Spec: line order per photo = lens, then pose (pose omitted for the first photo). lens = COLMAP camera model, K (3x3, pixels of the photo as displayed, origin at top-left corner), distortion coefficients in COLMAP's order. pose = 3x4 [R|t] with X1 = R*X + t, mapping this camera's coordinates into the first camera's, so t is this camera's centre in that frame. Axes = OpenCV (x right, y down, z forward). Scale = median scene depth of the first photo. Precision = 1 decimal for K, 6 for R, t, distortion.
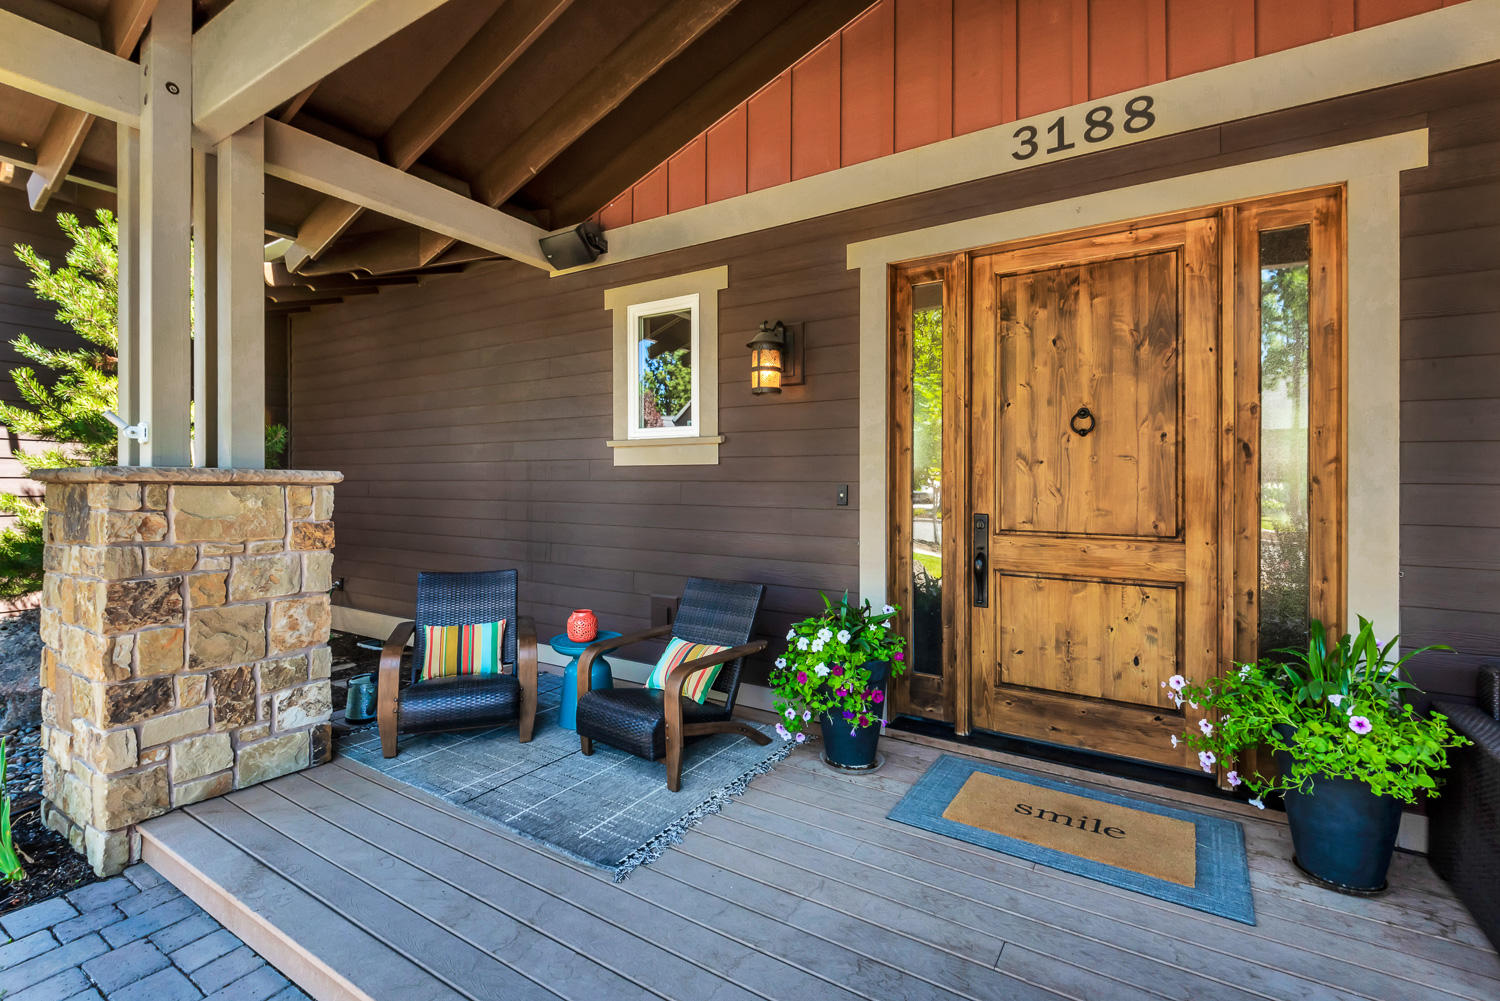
lens RADIAL K [[686.1, 0, 727.2], [0, 686.1, 477.5], [0, 0, 1]] dist [-0.005703, -0.002198]
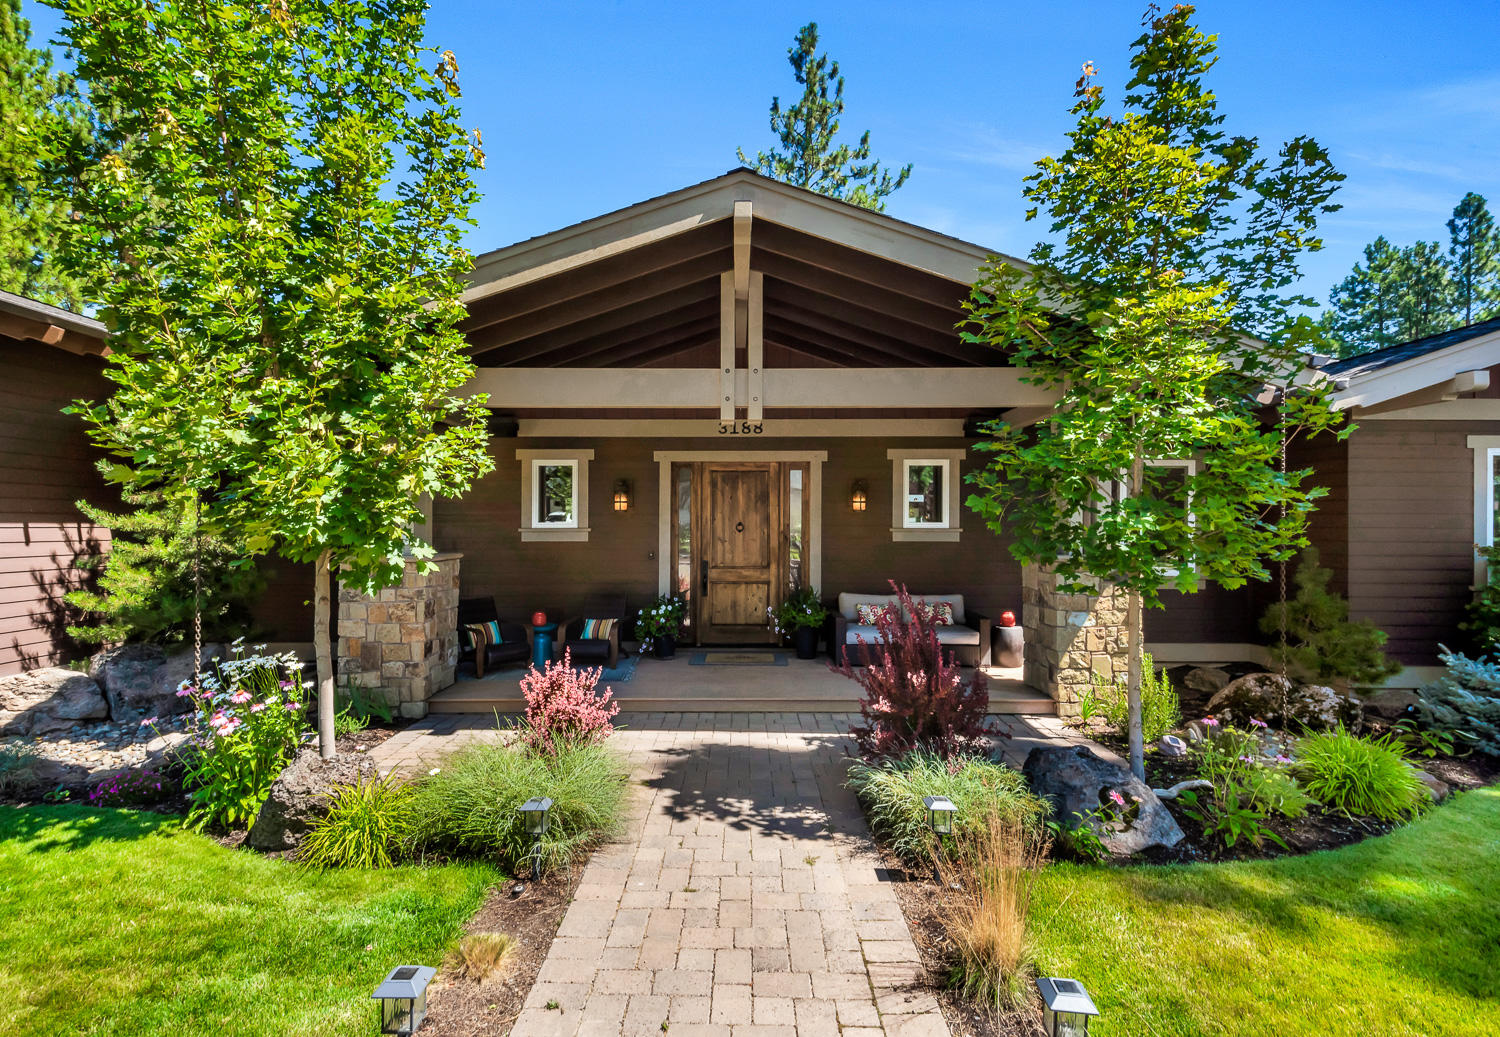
lens RADIAL K [[701.1, 0, 752.8], [0, 701.1, 520.1], [0, 0, 1]] dist [0.000470, -0.000109]
pose [[0.825884, -0.007789, 0.563787, -1.033215], [-0.000408, 0.999896, 0.014411, -0.147239], [-0.563840, -0.012132, 0.825795, -1.374605]]
